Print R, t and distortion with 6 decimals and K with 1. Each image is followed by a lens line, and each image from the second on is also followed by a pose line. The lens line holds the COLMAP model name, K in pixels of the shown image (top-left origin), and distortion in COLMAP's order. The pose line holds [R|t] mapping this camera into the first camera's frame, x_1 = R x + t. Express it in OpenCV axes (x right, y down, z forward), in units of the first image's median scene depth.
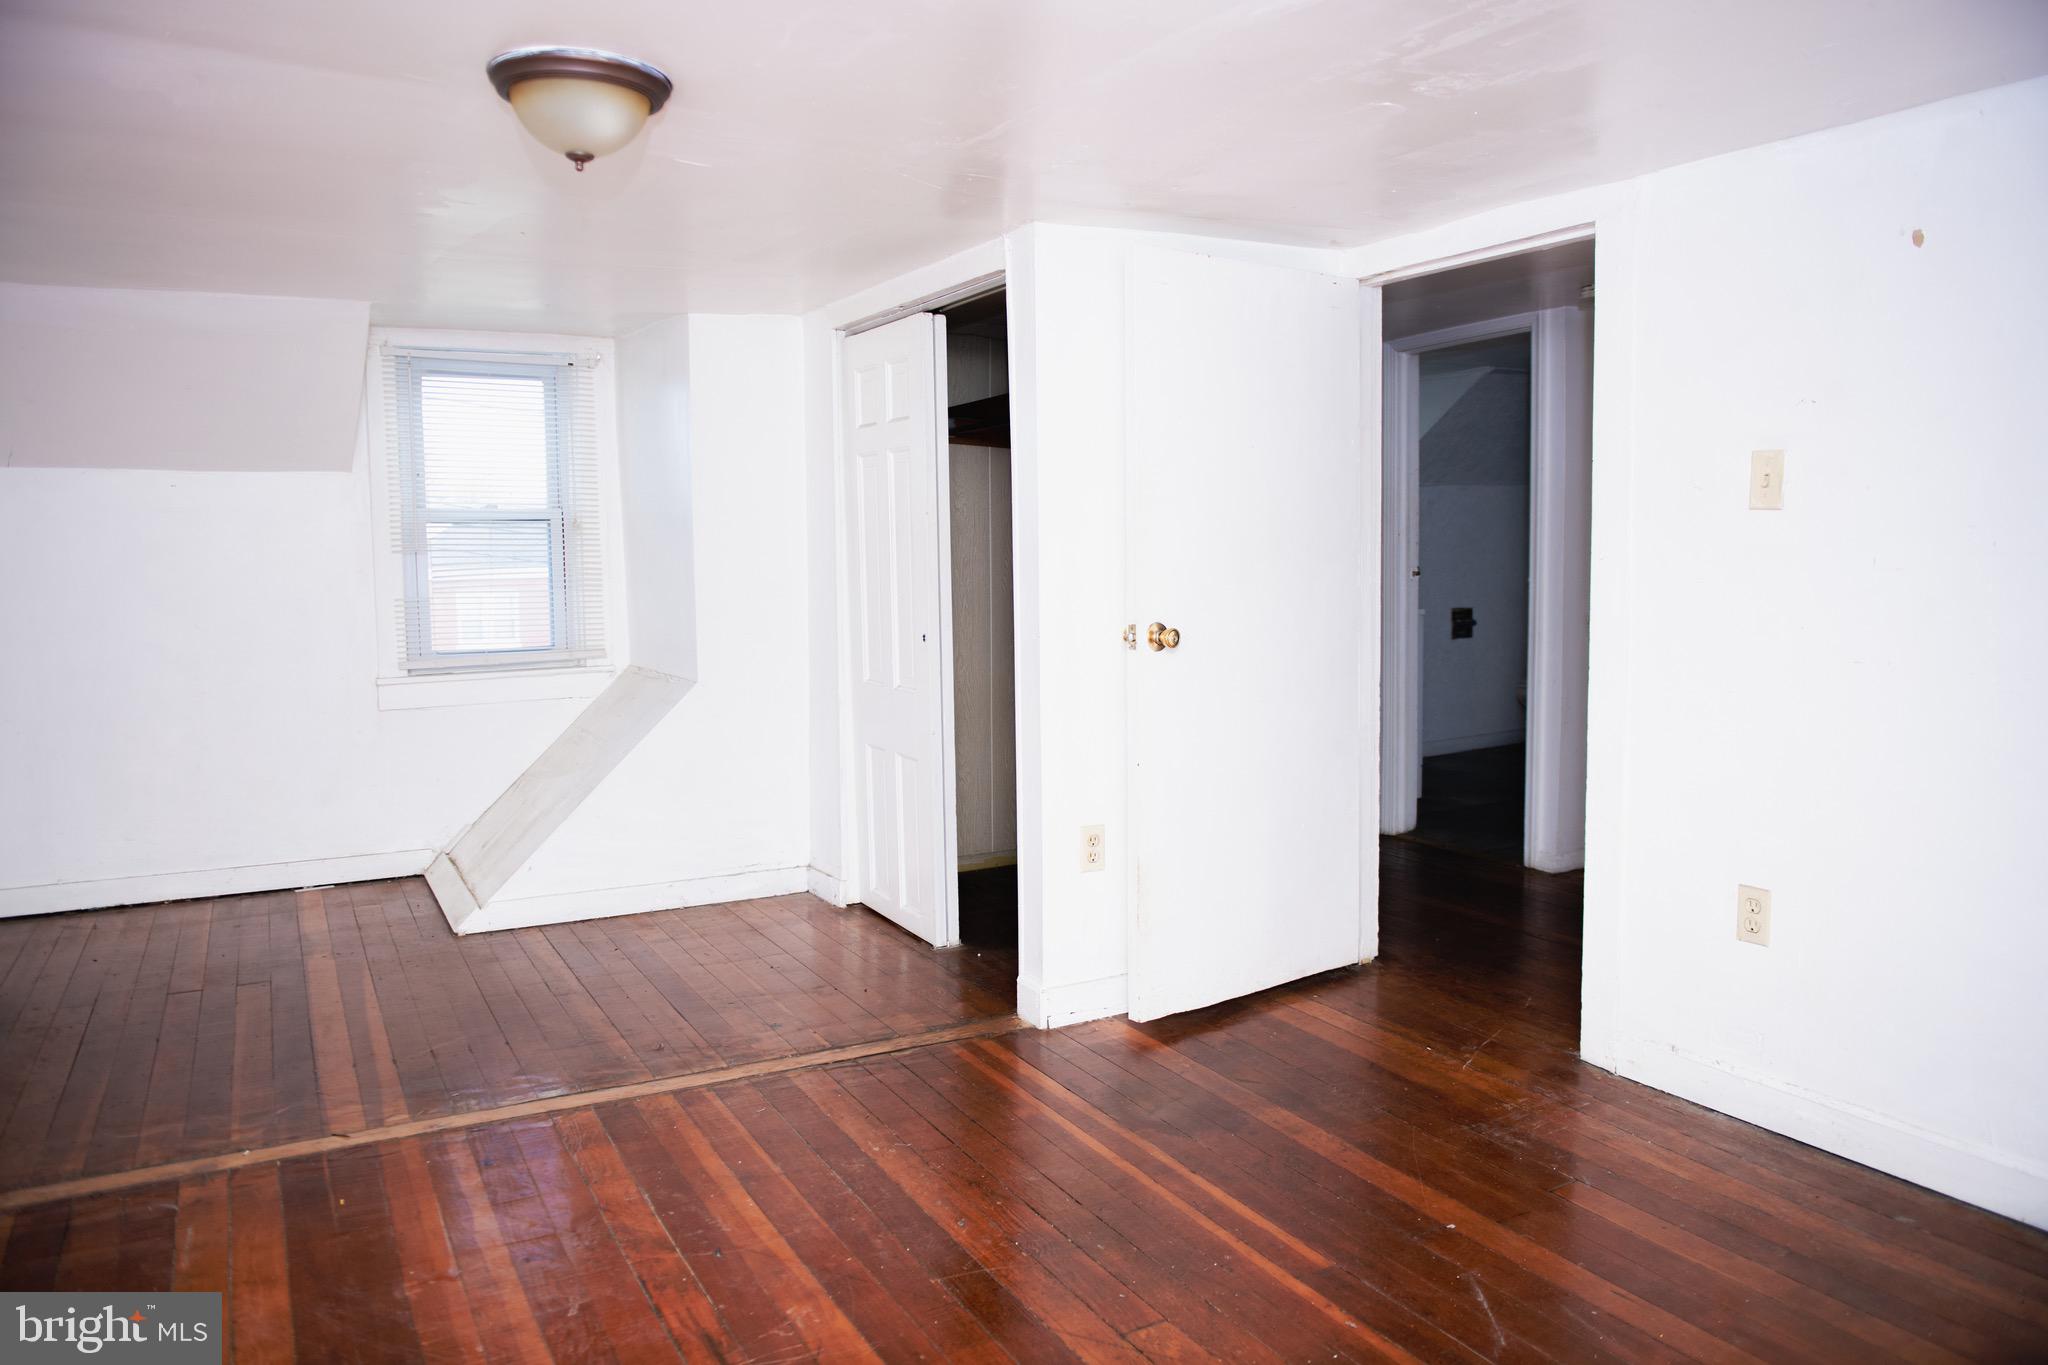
lens RADIAL K [[1407.1, 0, 1027.3], [0, 1407.1, 665.8], [0, 0, 1]] dist [-0.047241, -0.004669]
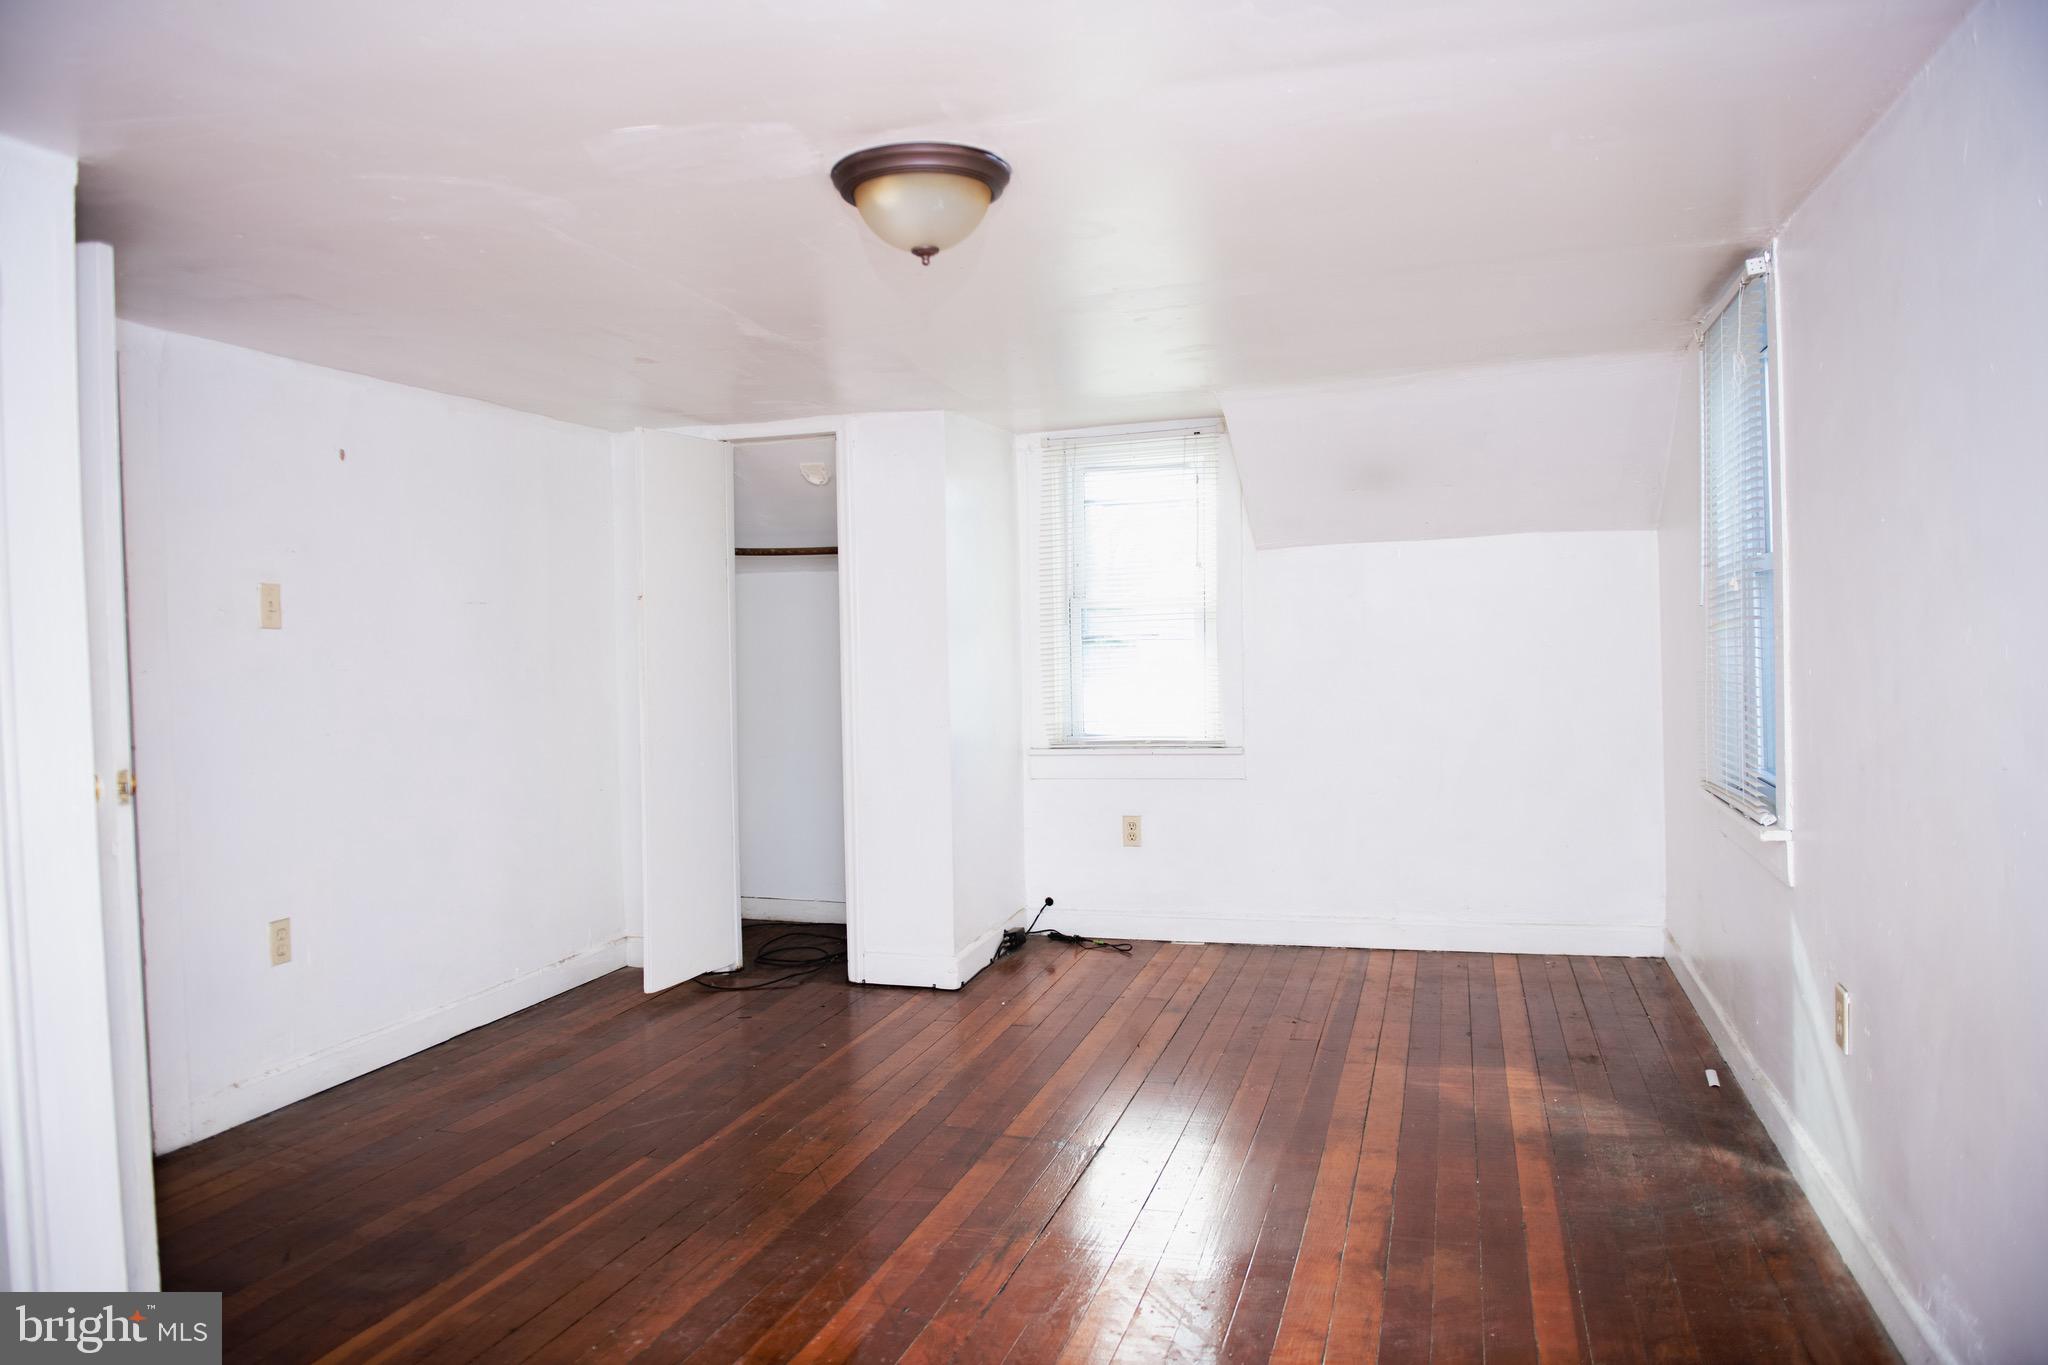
lens RADIAL K [[1407.1, 0, 1027.3], [0, 1407.1, 665.8], [0, 0, 1]] dist [-0.047241, -0.004669]
pose [[-0.687535, 0.003887, 0.726141, -0.823276], [0.085893, 0.993401, 0.076009, -0.104824], [-0.721054, 0.114630, -0.683331, 1.251980]]
